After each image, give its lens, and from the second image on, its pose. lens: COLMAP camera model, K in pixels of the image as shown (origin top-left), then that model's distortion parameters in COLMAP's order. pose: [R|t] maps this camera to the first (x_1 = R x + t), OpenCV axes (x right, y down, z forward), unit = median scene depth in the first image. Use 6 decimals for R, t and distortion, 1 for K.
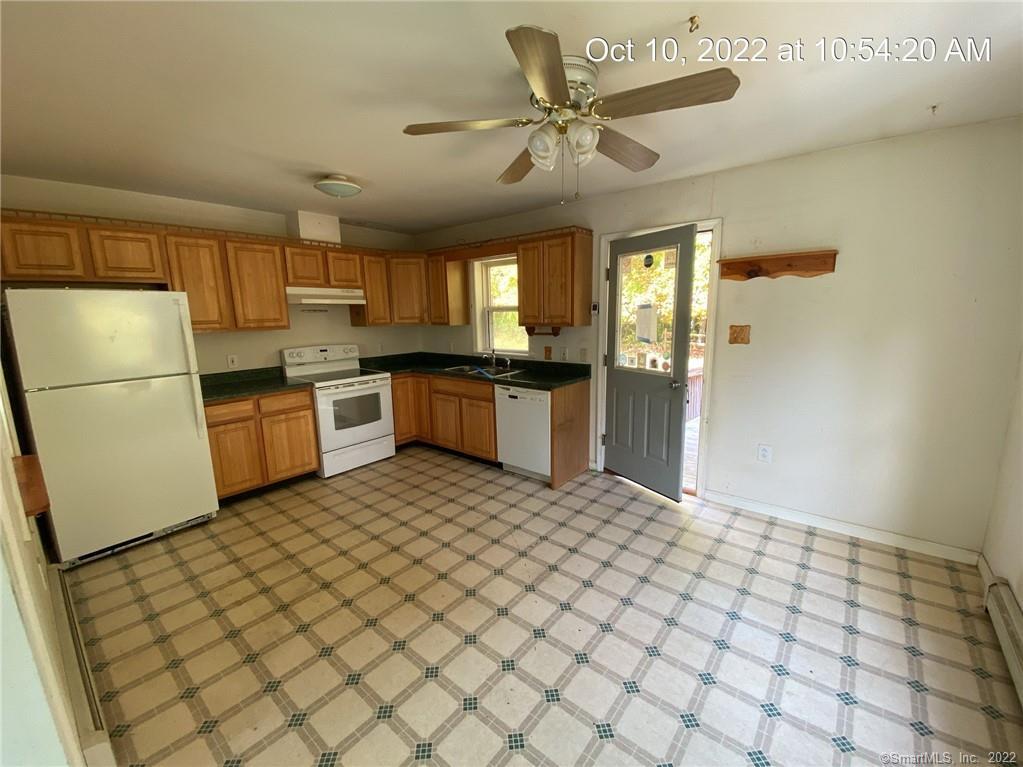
lens RADIAL K [[404.1, 0, 514.1], [0, 404.1, 382.1], [0, 0, 1]] dist [0.031557, -0.027703]
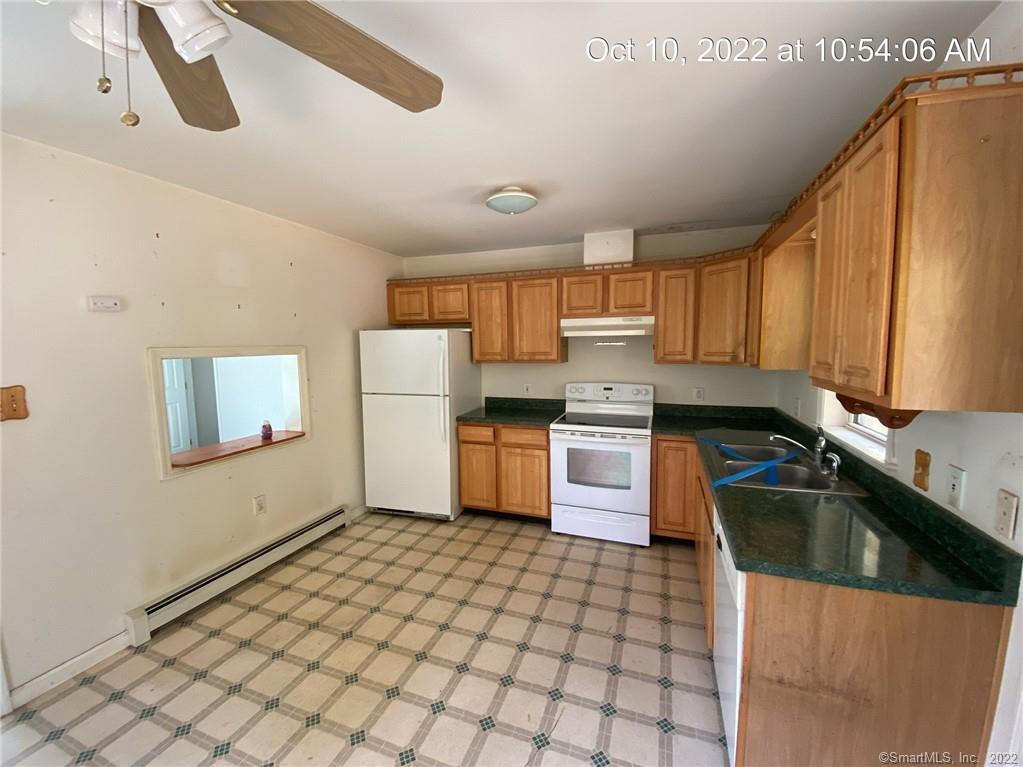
lens RADIAL K [[411.0, 0, 513.4], [0, 411.0, 381.3], [0, 0, 1]] dist [0.050570, -0.039574]
pose [[0.336011, 0.100573, -0.936473, 0.344150], [-0.155206, 0.986602, 0.050268, -0.129619], [0.928982, 0.128456, 0.347119, 0.621875]]
